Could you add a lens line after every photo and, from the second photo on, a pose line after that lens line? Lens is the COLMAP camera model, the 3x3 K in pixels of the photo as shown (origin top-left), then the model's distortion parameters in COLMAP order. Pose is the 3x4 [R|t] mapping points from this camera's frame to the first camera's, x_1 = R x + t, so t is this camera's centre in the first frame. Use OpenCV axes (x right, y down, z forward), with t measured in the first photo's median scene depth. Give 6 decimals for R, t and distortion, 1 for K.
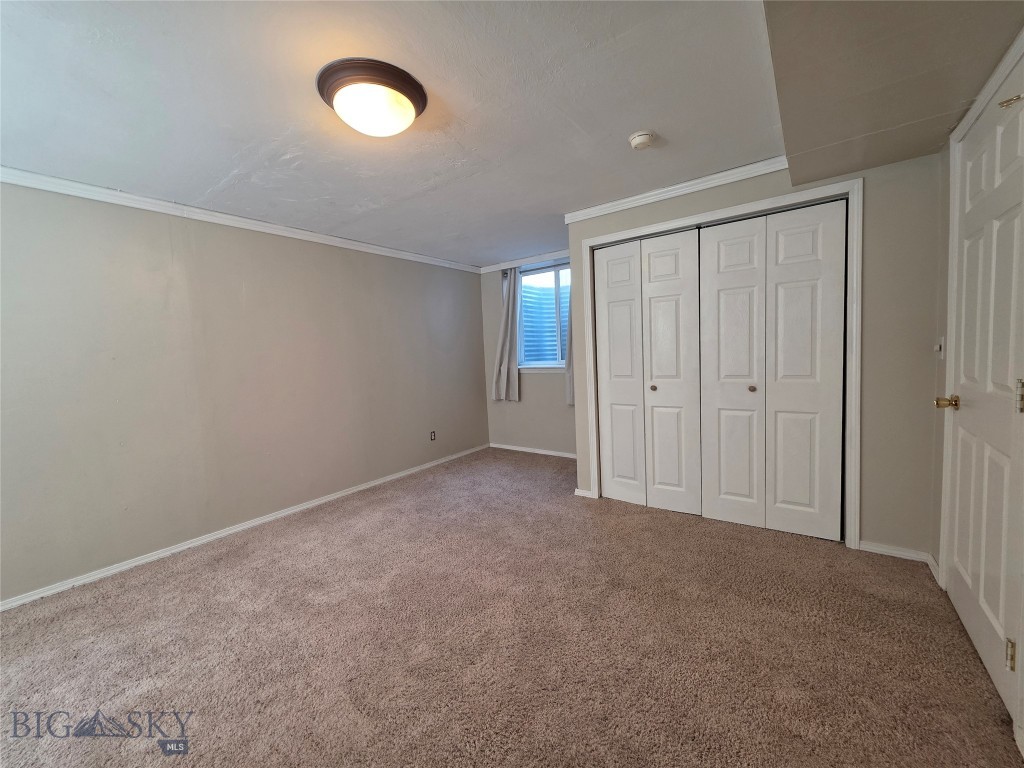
lens RADIAL K [[407.5, 0, 514.0], [0, 407.5, 379.9], [0, 0, 1]] dist [0.000930, -0.000001]
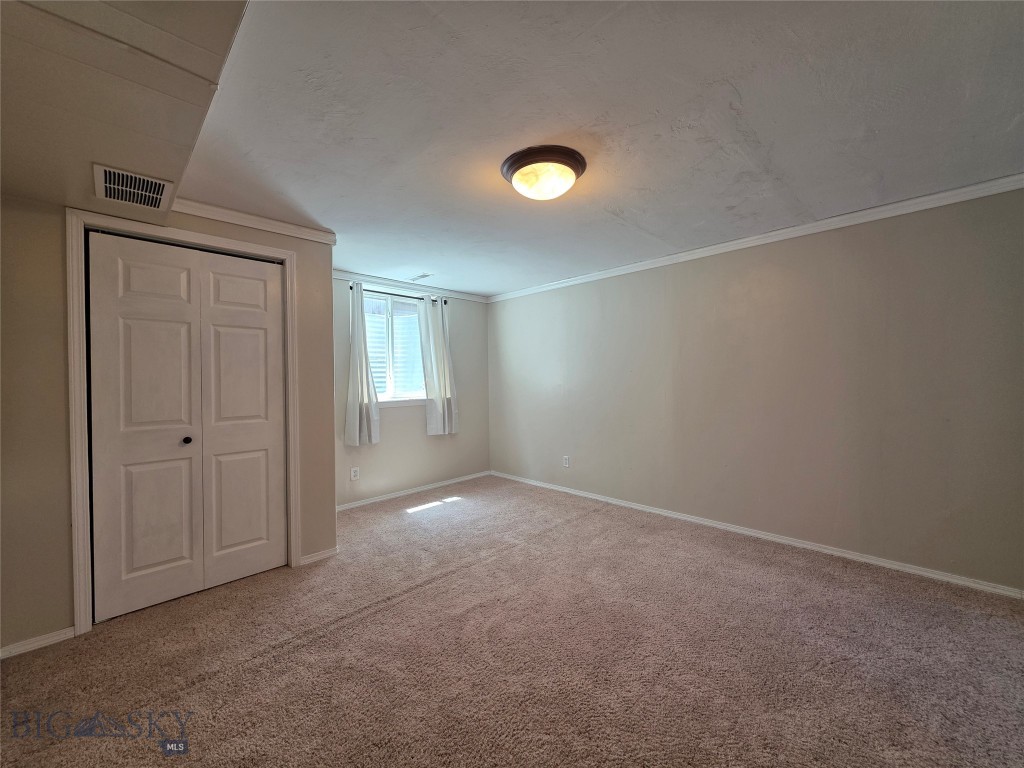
lens RADIAL K [[407.5, 0, 515.7], [0, 407.5, 383.4], [0, 0, 1]] dist [0.000930, -0.000001]
pose [[-0.148172, 0.049055, -0.987744, 0.493607], [-0.055136, 0.996806, 0.057776, -0.056249], [0.987423, 0.063021, -0.144994, 0.618796]]
